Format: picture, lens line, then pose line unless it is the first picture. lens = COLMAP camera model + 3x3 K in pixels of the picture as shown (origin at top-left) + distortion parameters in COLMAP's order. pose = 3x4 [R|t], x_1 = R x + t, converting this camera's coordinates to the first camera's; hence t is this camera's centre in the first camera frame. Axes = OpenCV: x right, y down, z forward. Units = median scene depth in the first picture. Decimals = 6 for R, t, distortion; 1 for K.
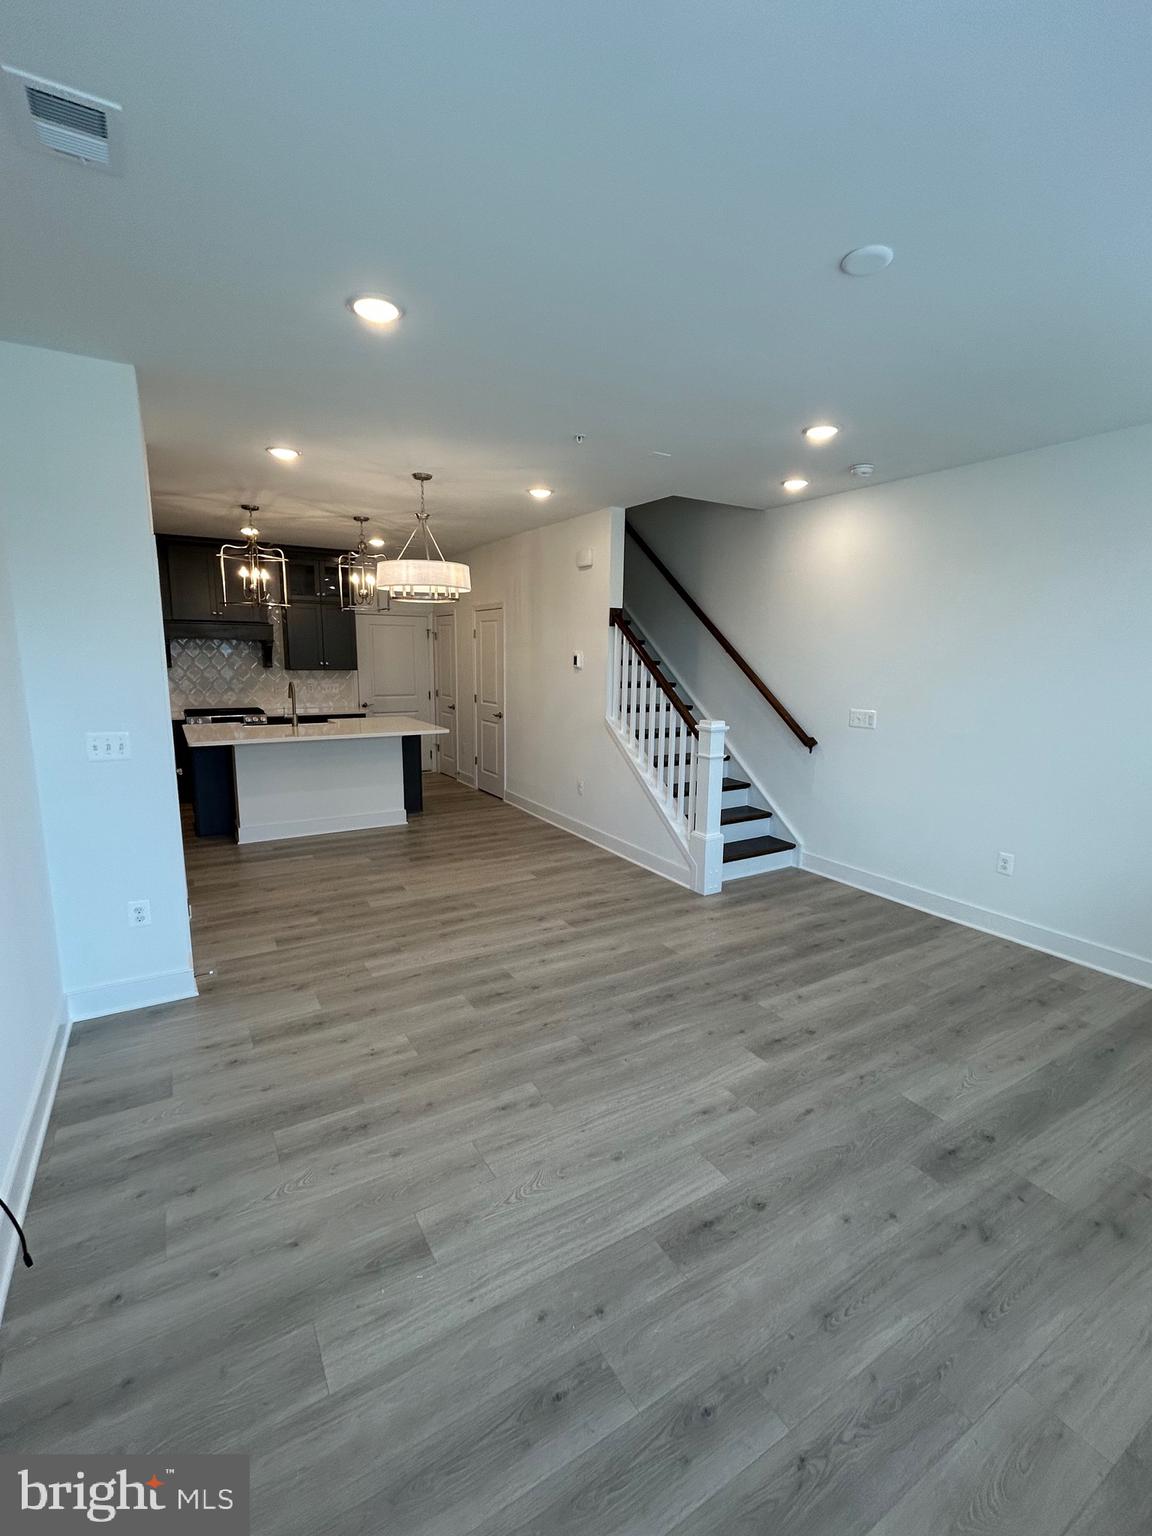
lens RADIAL K [[669.7, 0, 576.0], [0, 669.7, 768.0], [0, 0, 1]] dist [-0.000407, -0.000958]
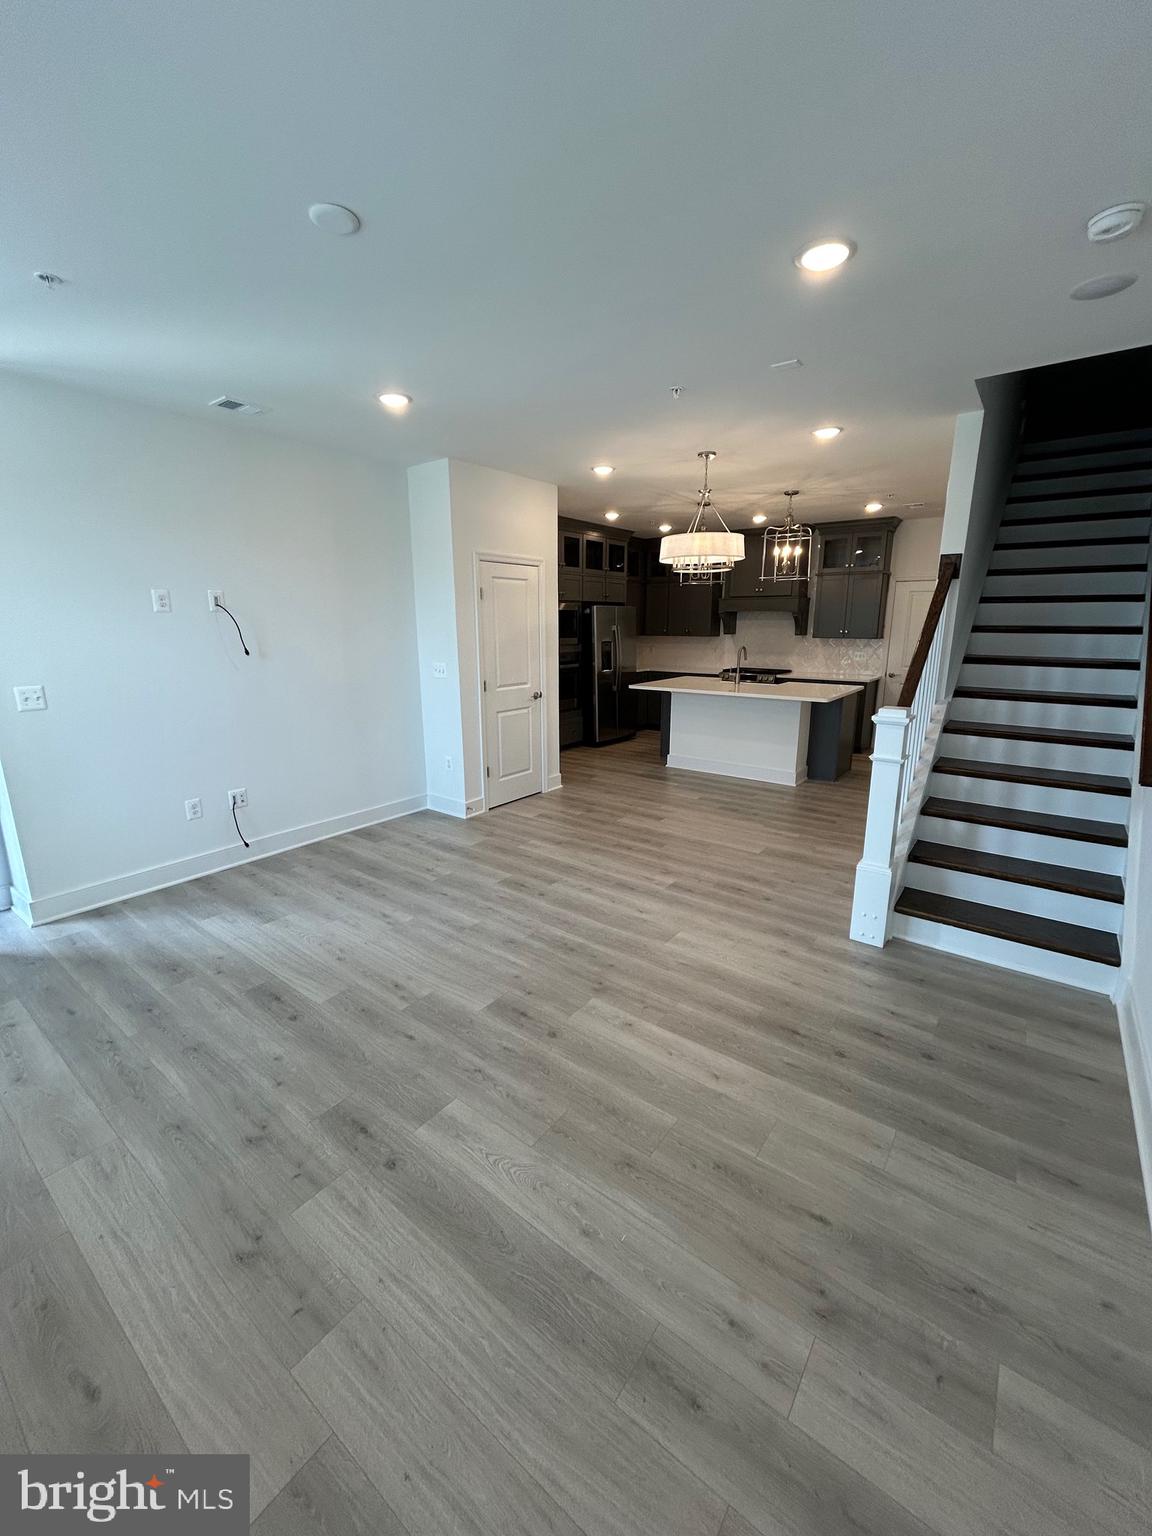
lens RADIAL K [[617.8, 0, 576.0], [0, 617.8, 768.0], [0, 0, 1]] dist [0.000321, 0.000331]
pose [[0.368305, 0.201625, -0.907579, 0.837772], [-0.152773, 0.976056, 0.154841, -0.070189], [0.917067, 0.081625, 0.390289, 0.543888]]
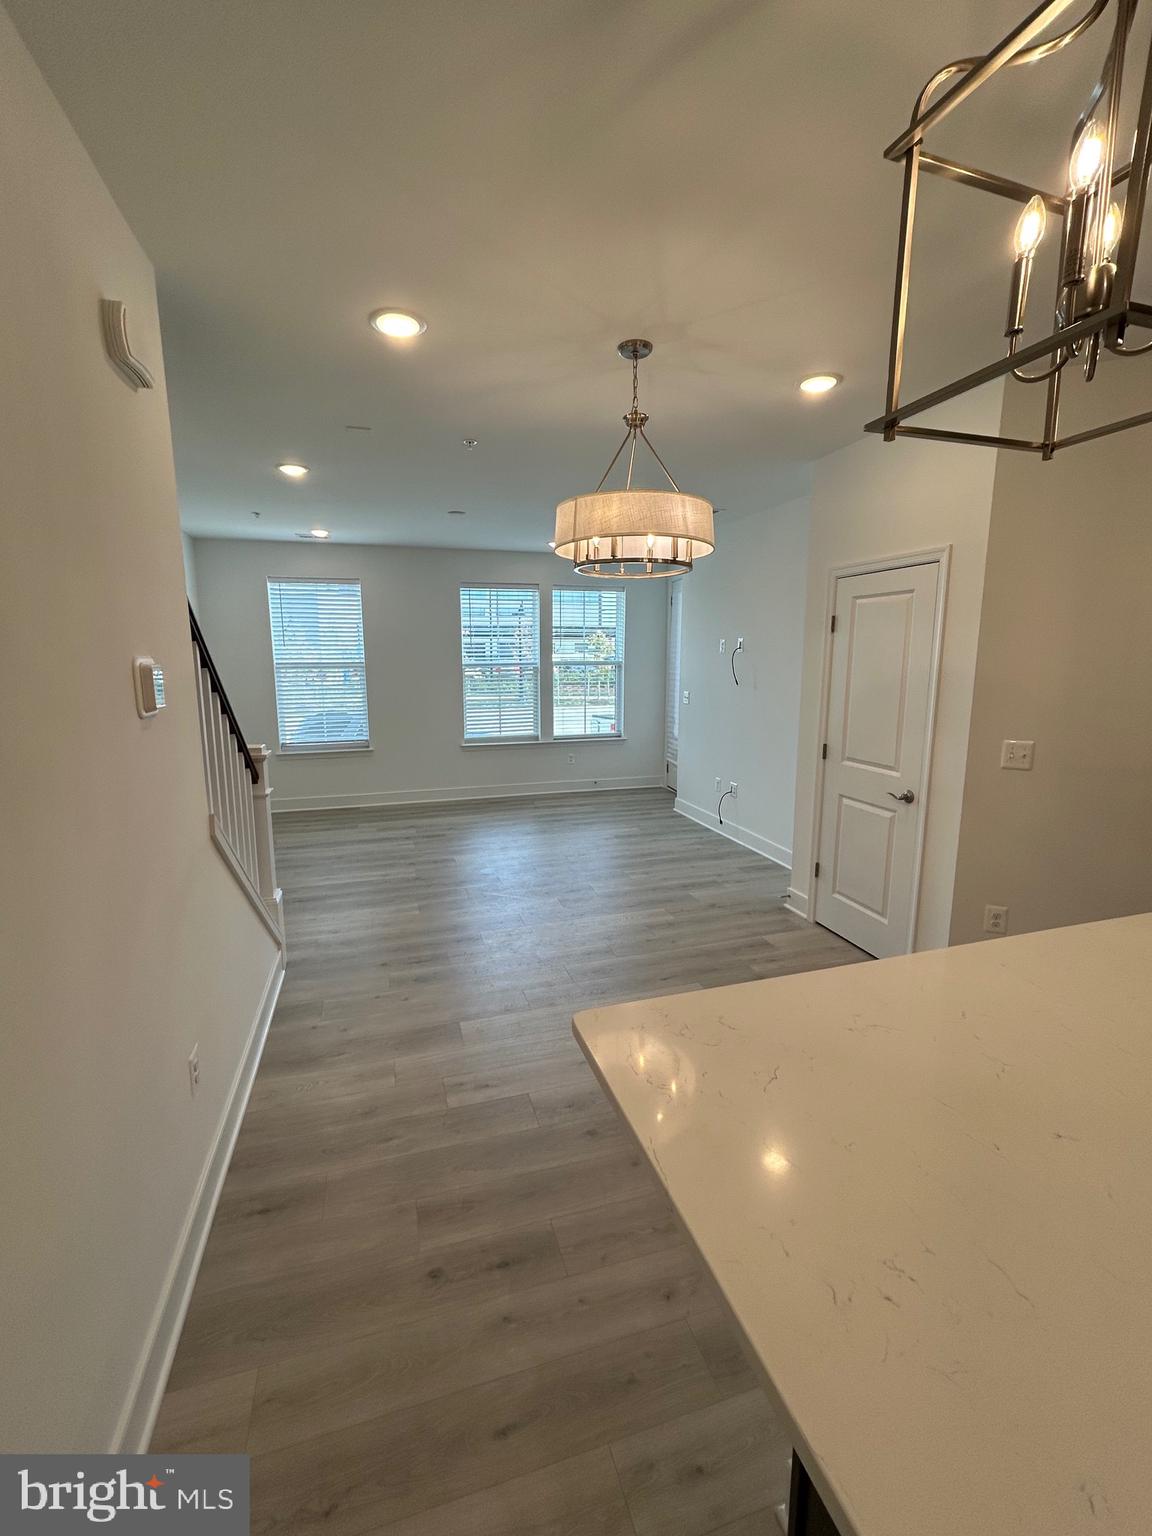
lens RADIAL K [[645.9, 0, 576.0], [0, 645.9, 768.0], [0, 0, 1]] dist [-0.000450, 0.000021]
pose [[-0.969910, -0.050945, 0.238076, -0.391842], [0.033045, 0.941267, 0.336043, -0.340261], [-0.241212, 0.333798, -0.911260, 1.931153]]
